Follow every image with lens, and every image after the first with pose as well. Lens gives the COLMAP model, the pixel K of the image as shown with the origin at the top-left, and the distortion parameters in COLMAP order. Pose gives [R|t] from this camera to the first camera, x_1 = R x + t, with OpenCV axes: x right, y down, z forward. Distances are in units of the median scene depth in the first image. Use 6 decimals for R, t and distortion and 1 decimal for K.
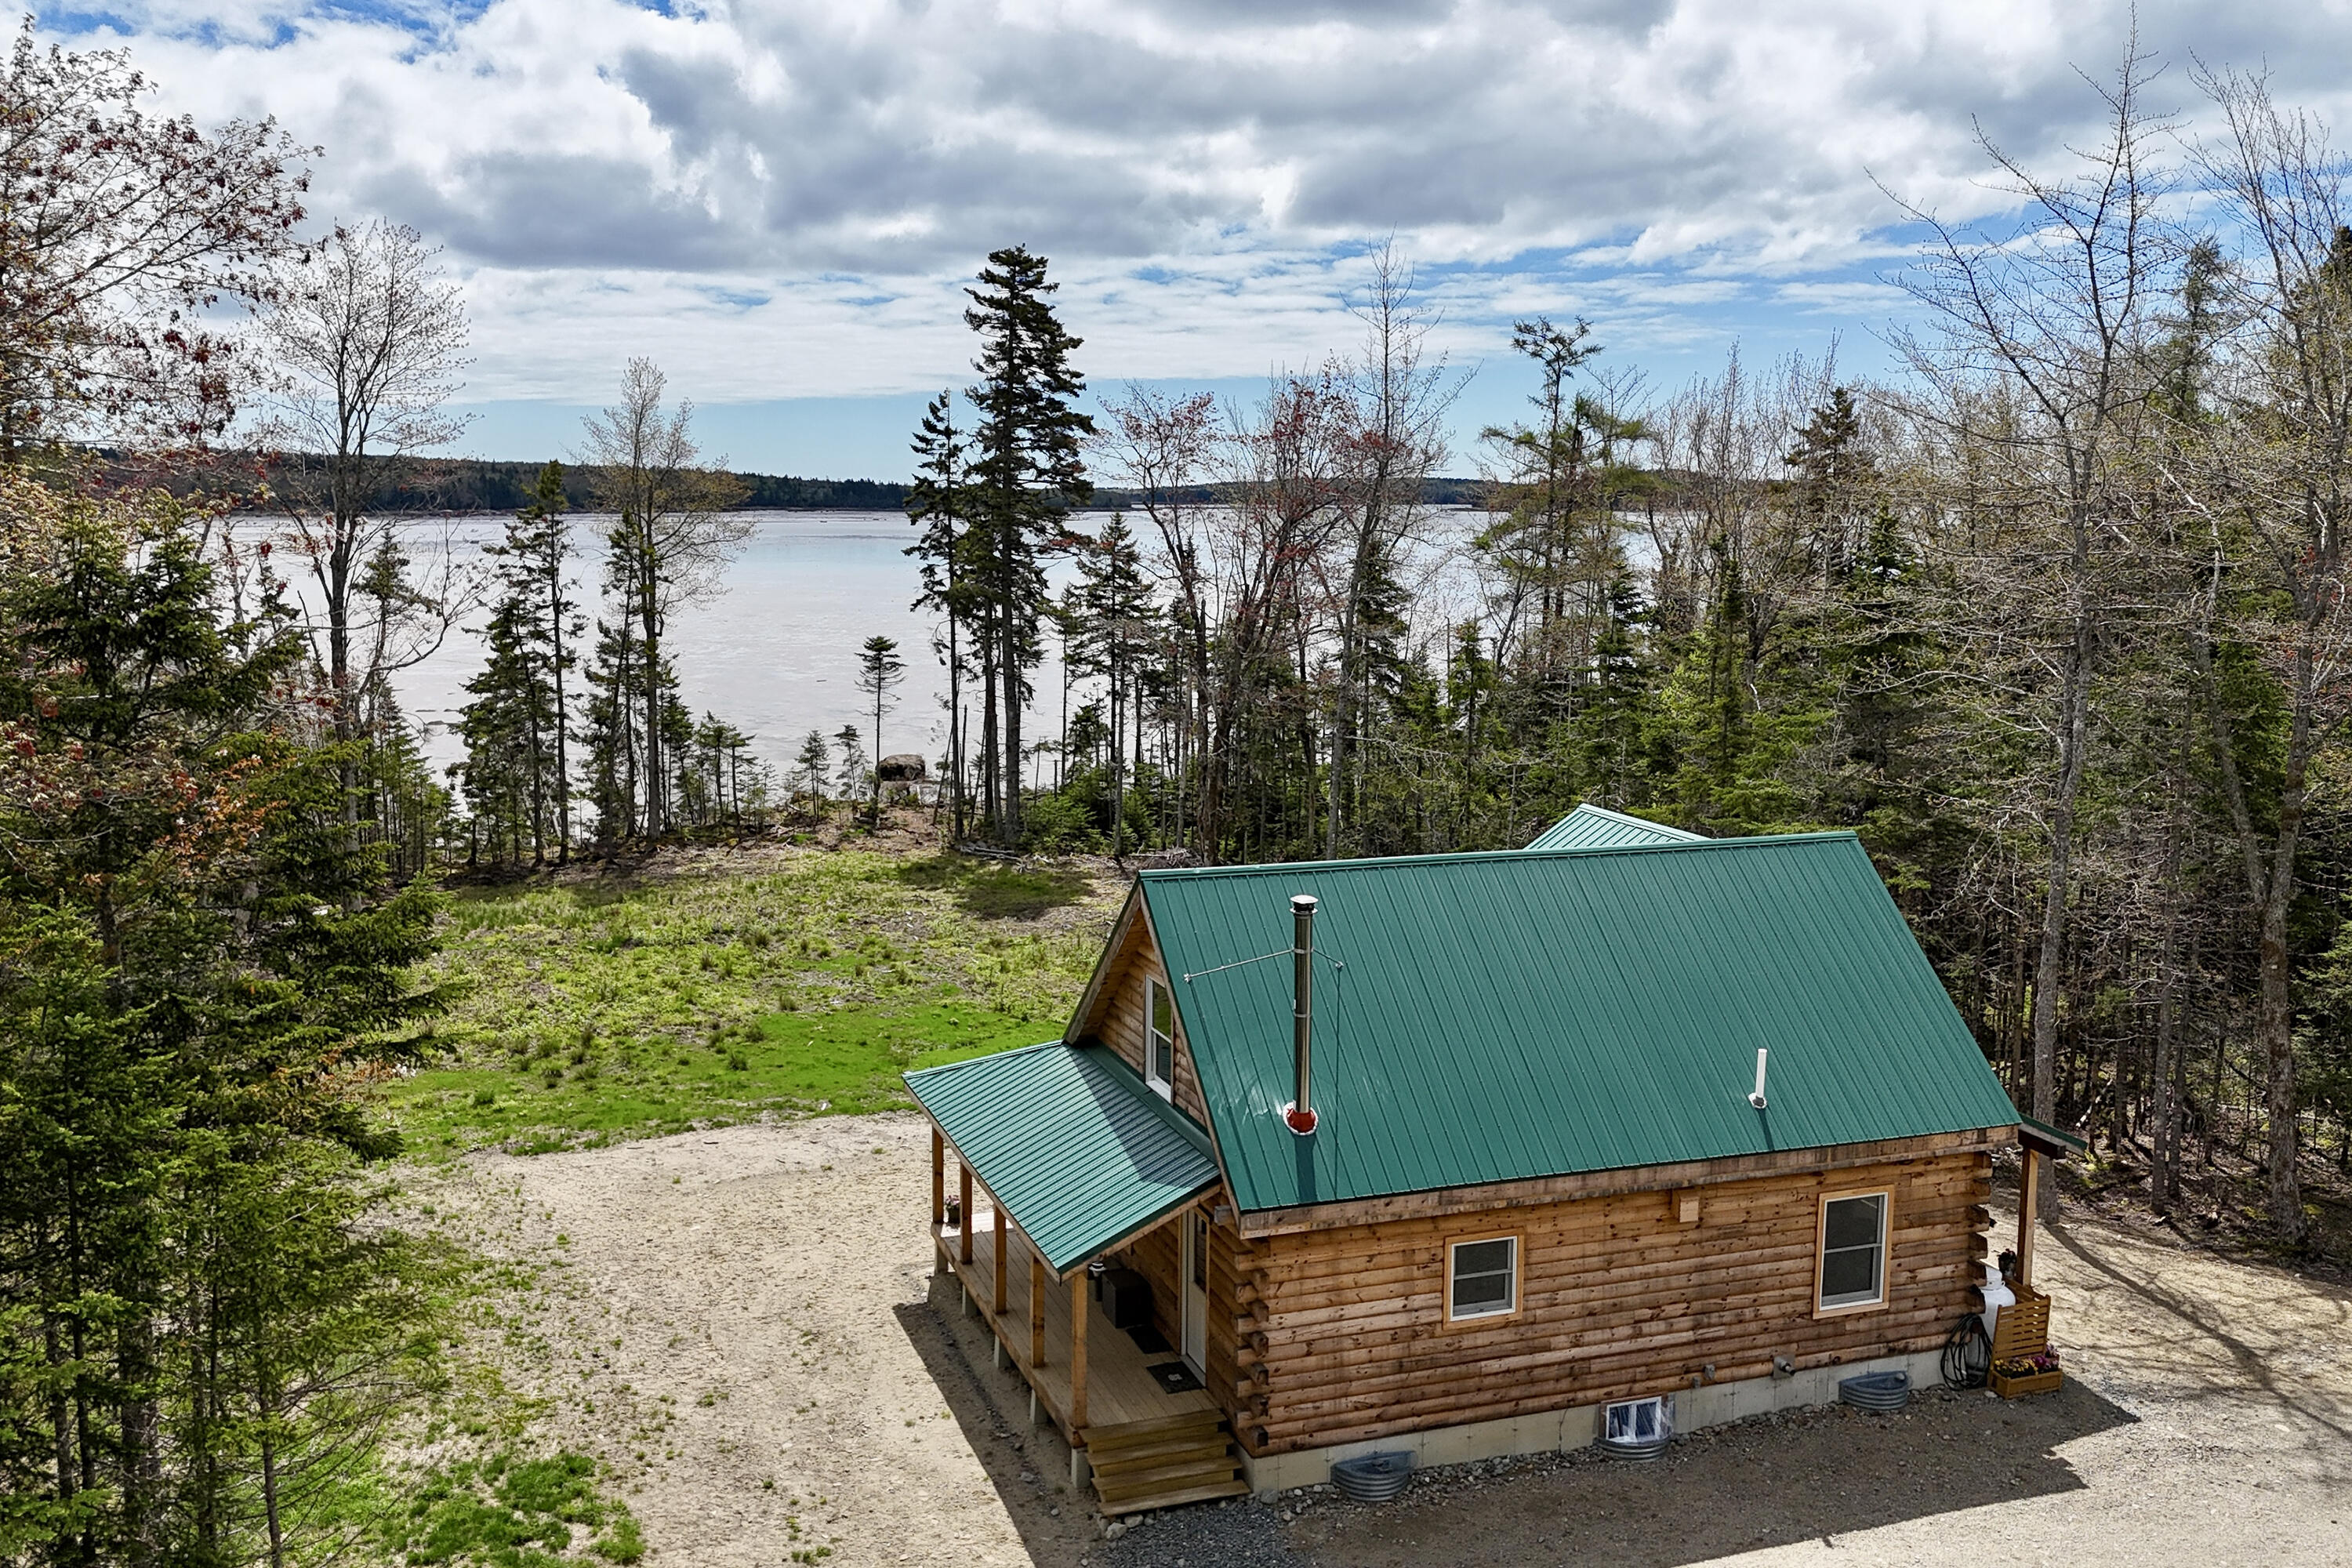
lens RADIAL K [[1931.0, 0, 1138.3], [0, 1931.0, 754.7], [0, 0, 1]] dist [0.062663, -0.041949]
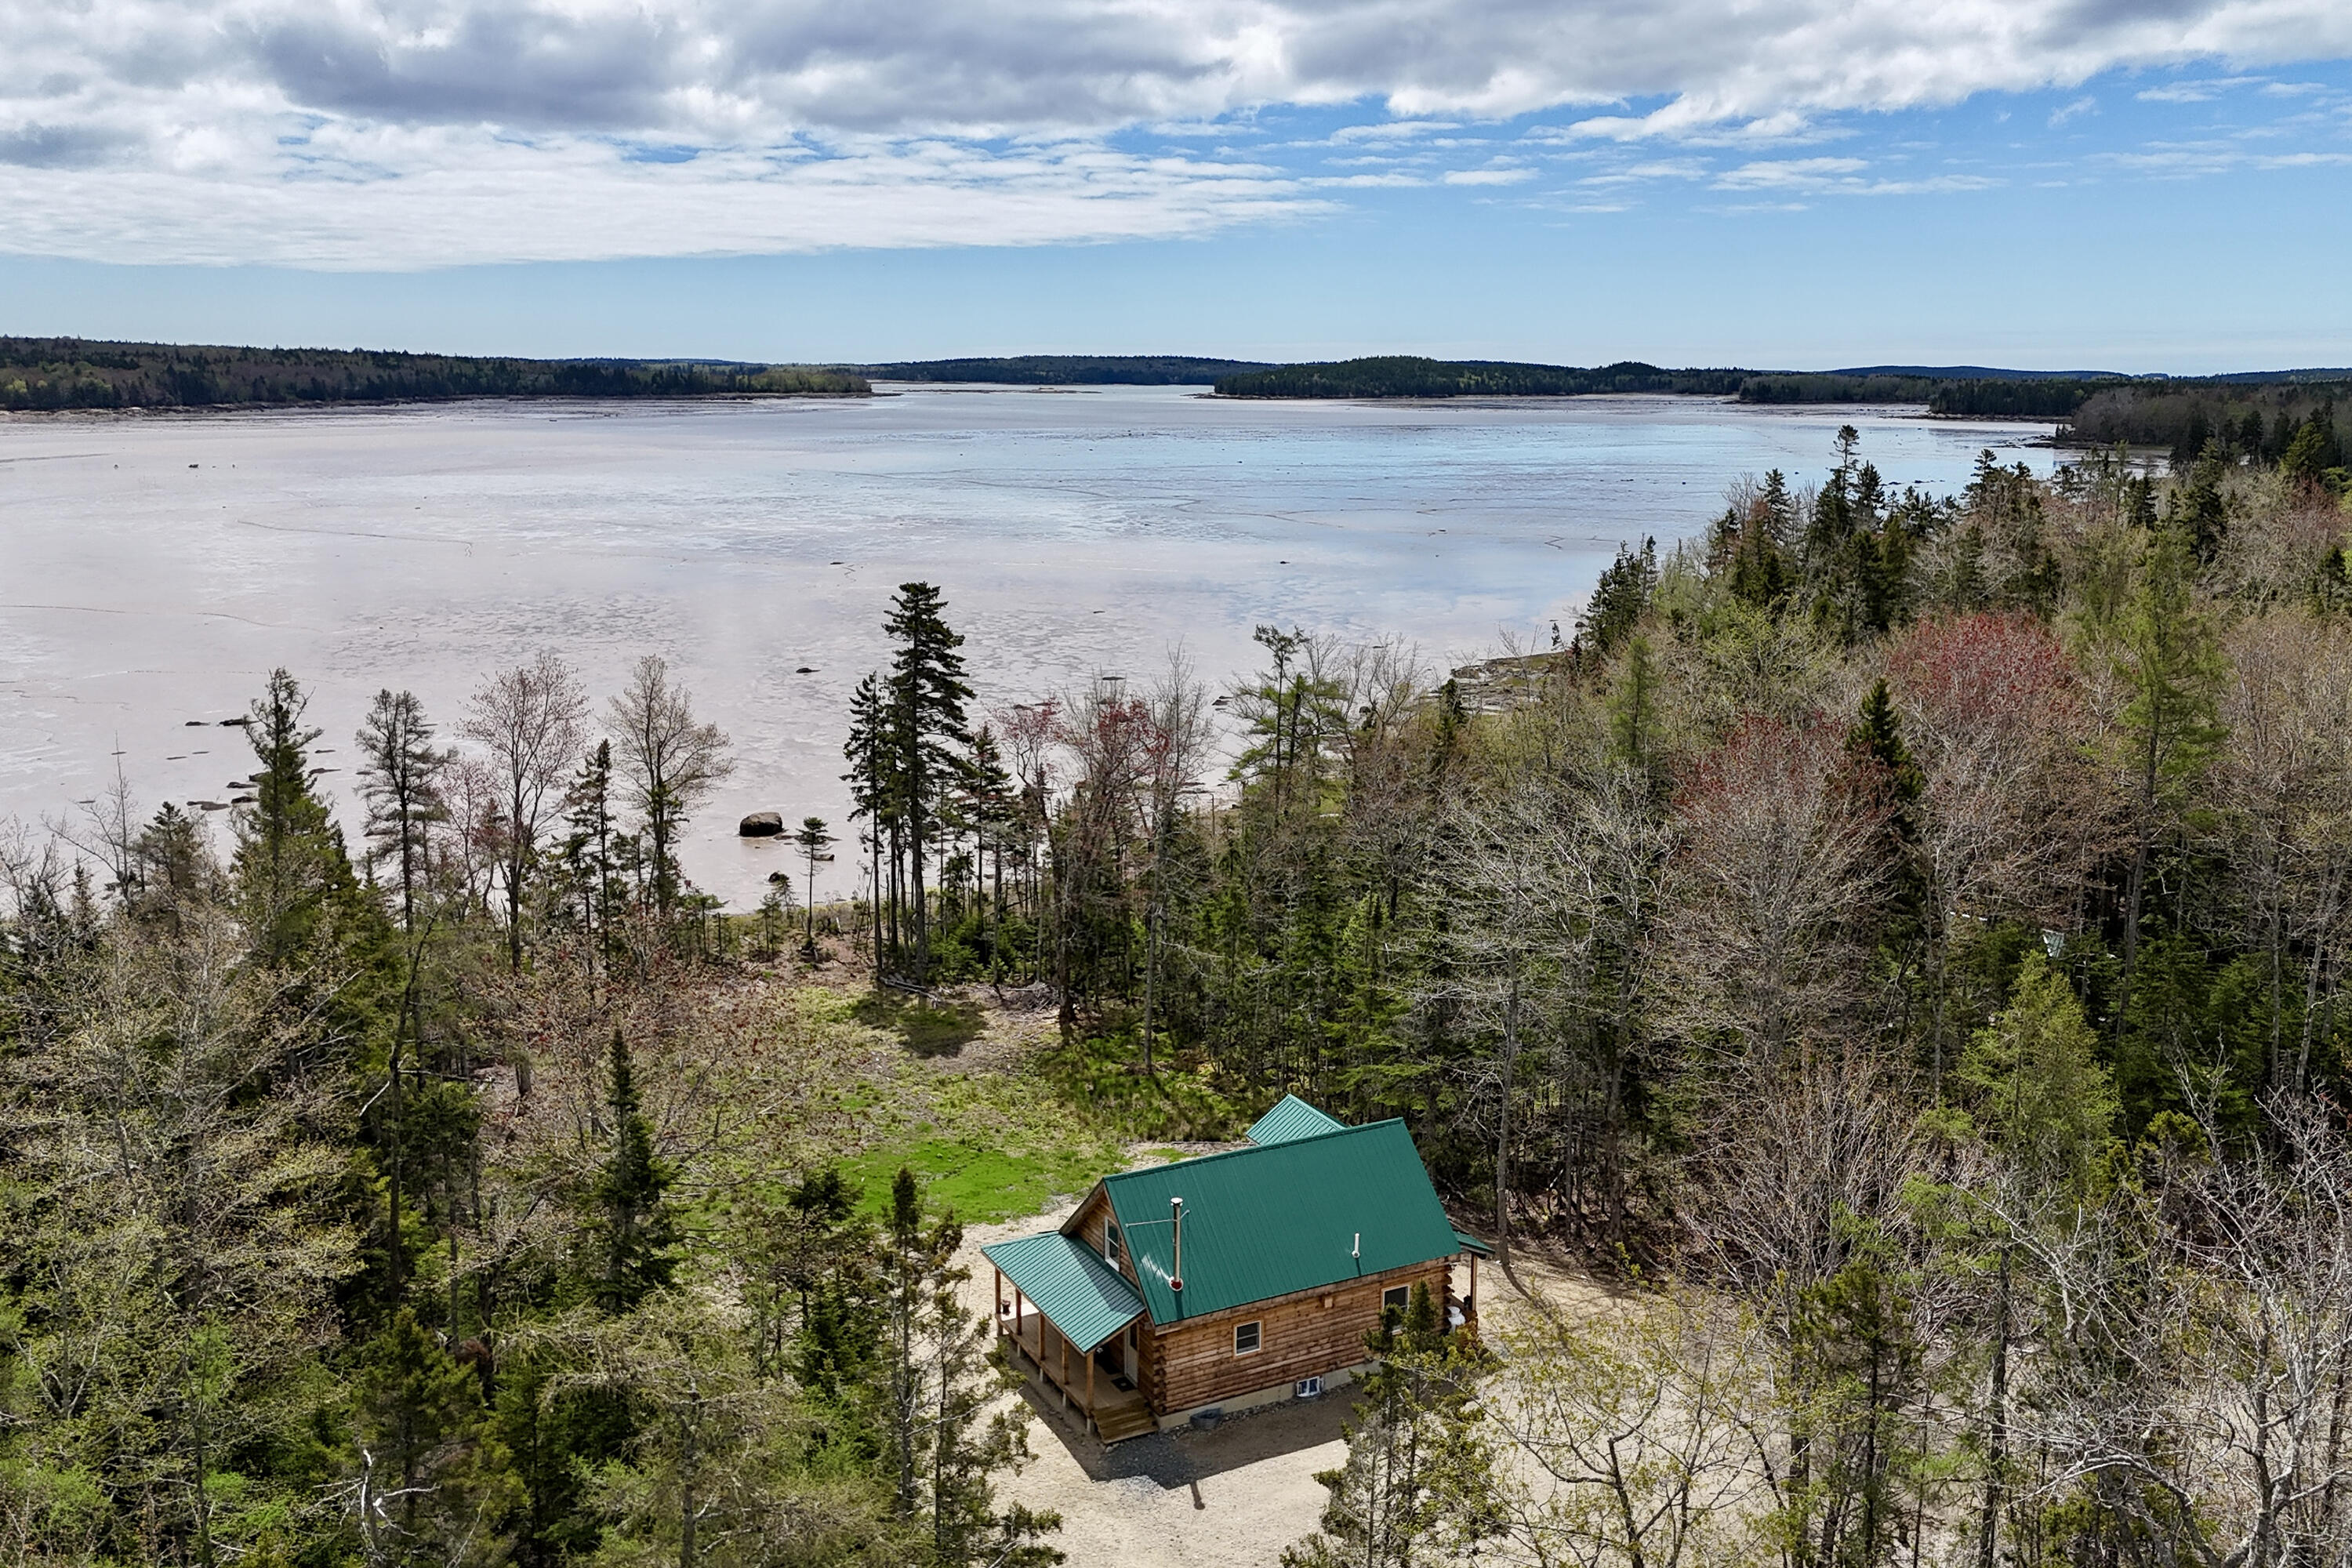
lens RADIAL K [[2052.3, 0, 1179.9], [0, 2052.3, 672.4], [0, 0, 1]] dist [0.026227, -0.003794]
pose [[0.988417, -0.026380, 0.149450, -0.266524], [0.020508, 0.998961, 0.040699, -0.656494], [-0.150368, -0.037163, 0.987931, -1.484184]]
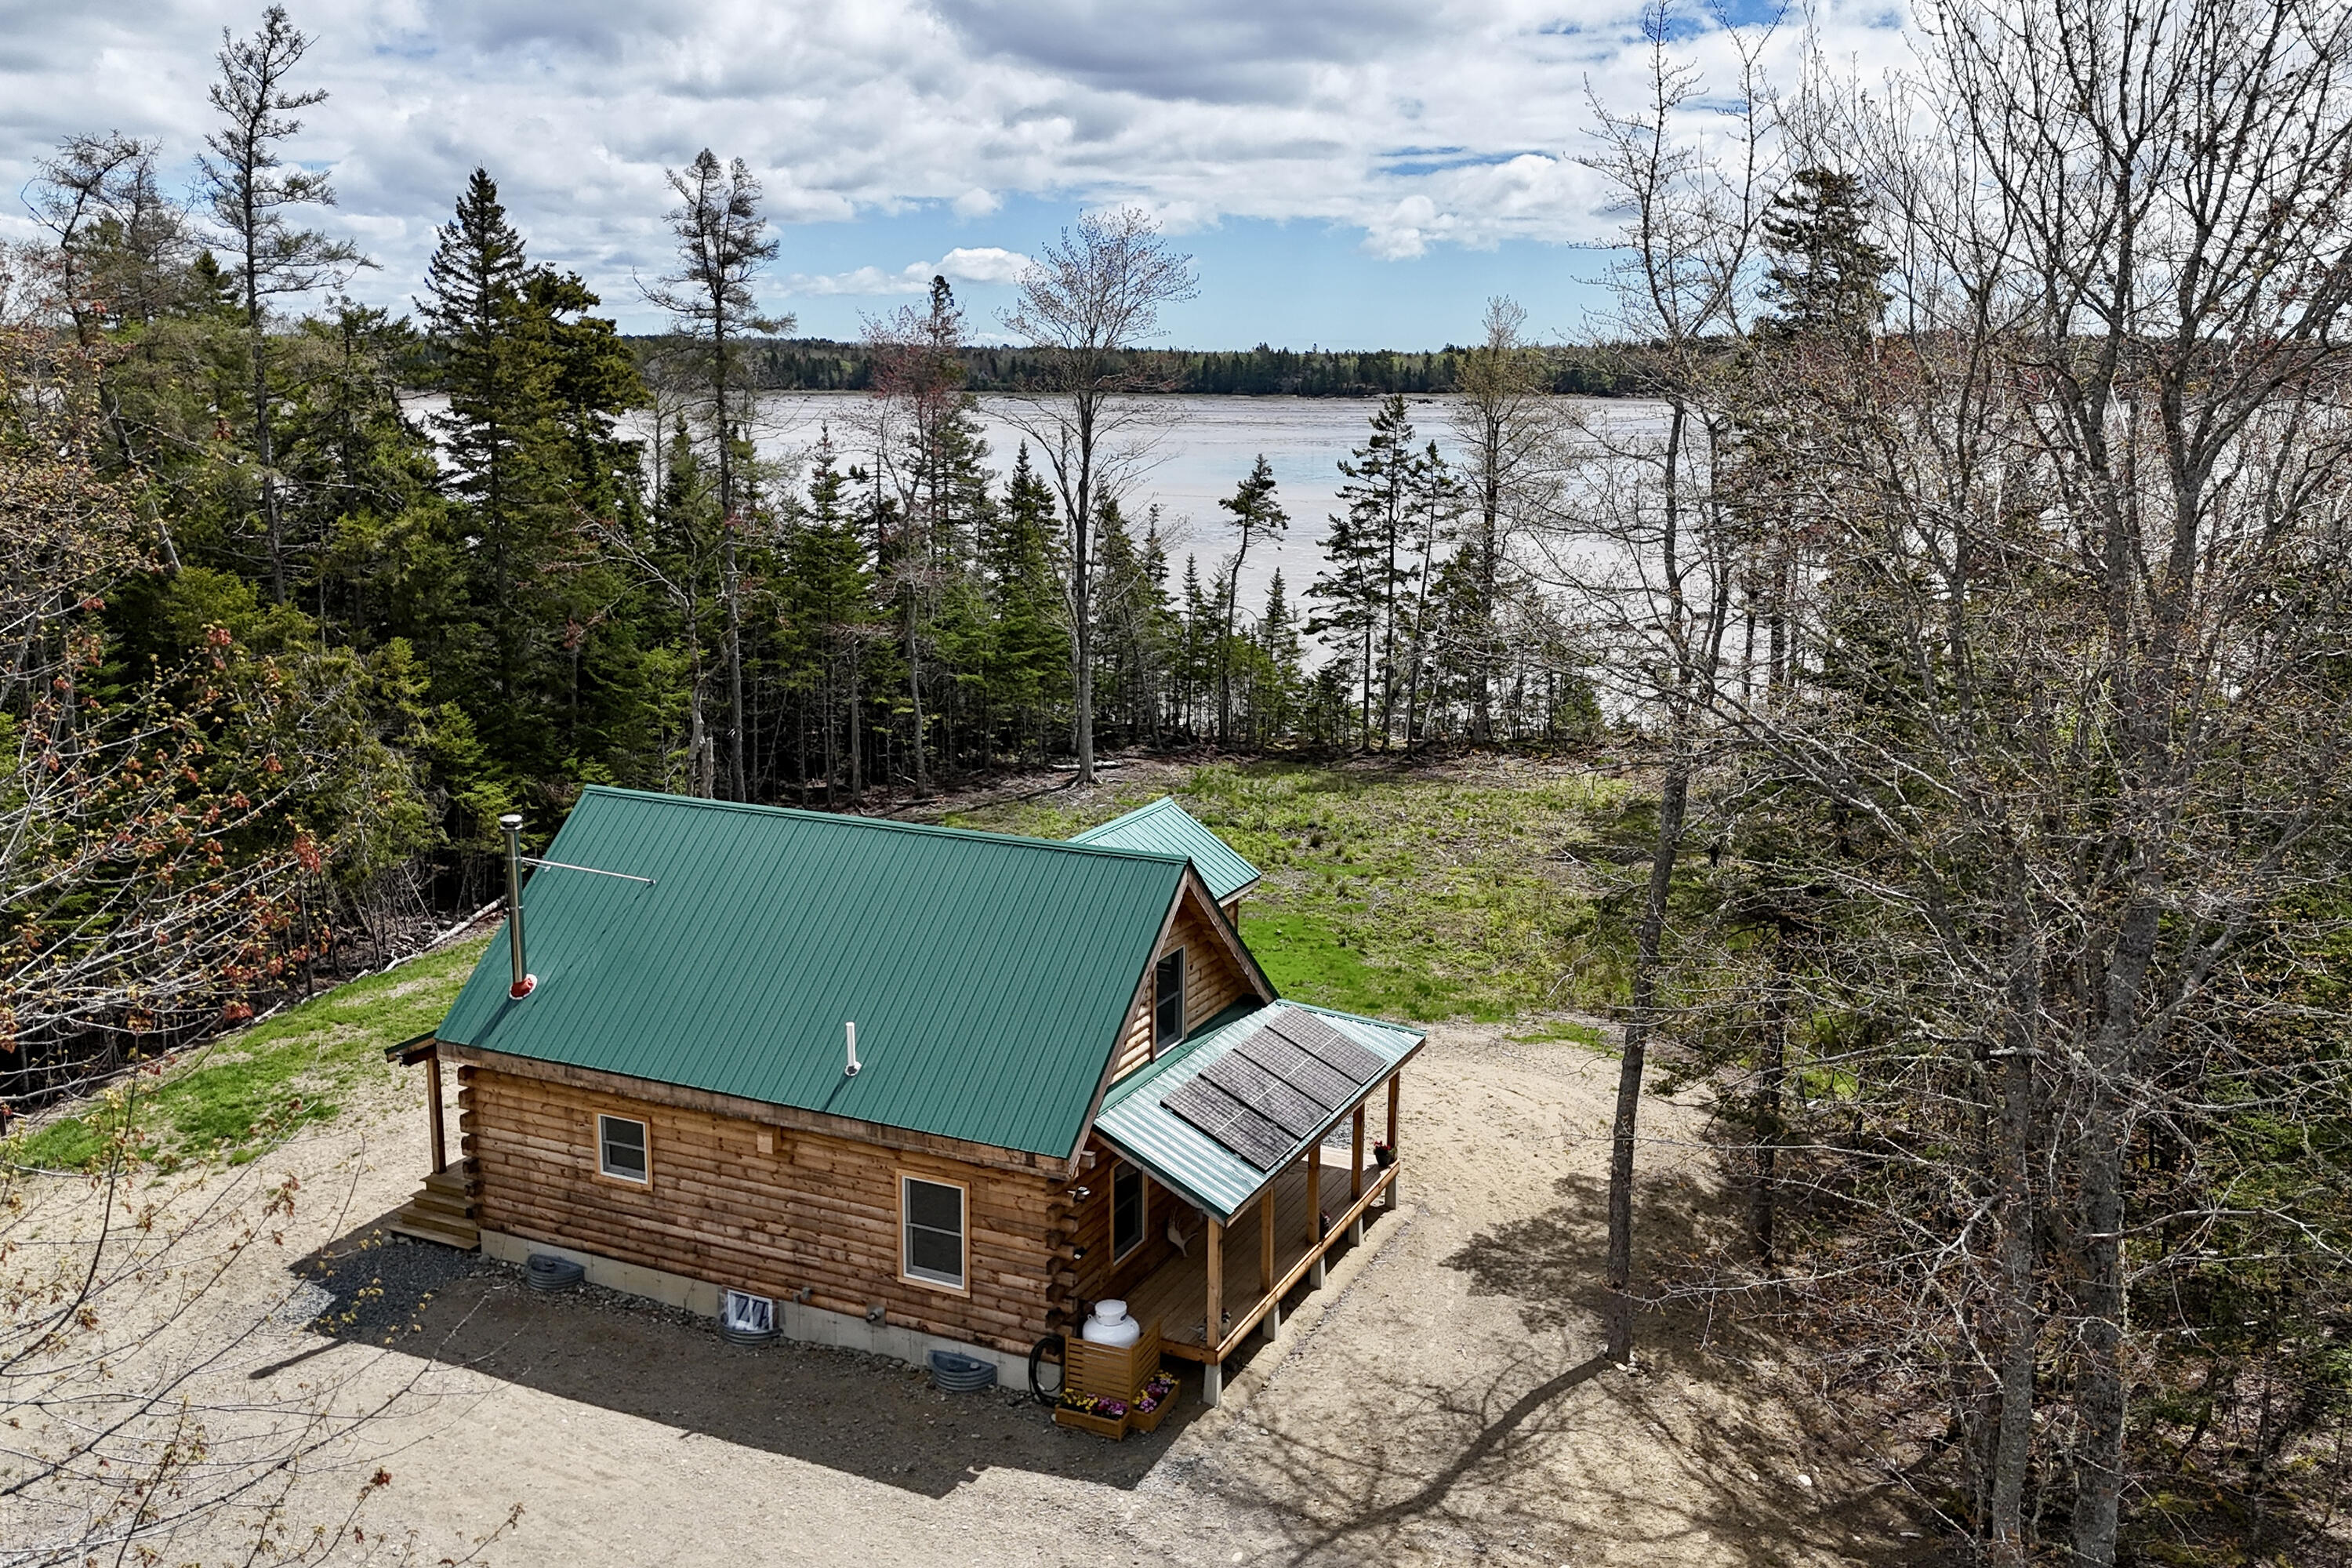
lens RADIAL K [[2052.3, 0, 1179.9], [0, 2052.3, 672.4], [0, 0, 1]] dist [0.026227, -0.003794]
pose [[0.706740, 0.104402, -0.699728, 1.225054], [-0.072412, 0.994532, 0.075250, -0.143829], [0.703758, -0.002513, 0.710436, 0.303722]]
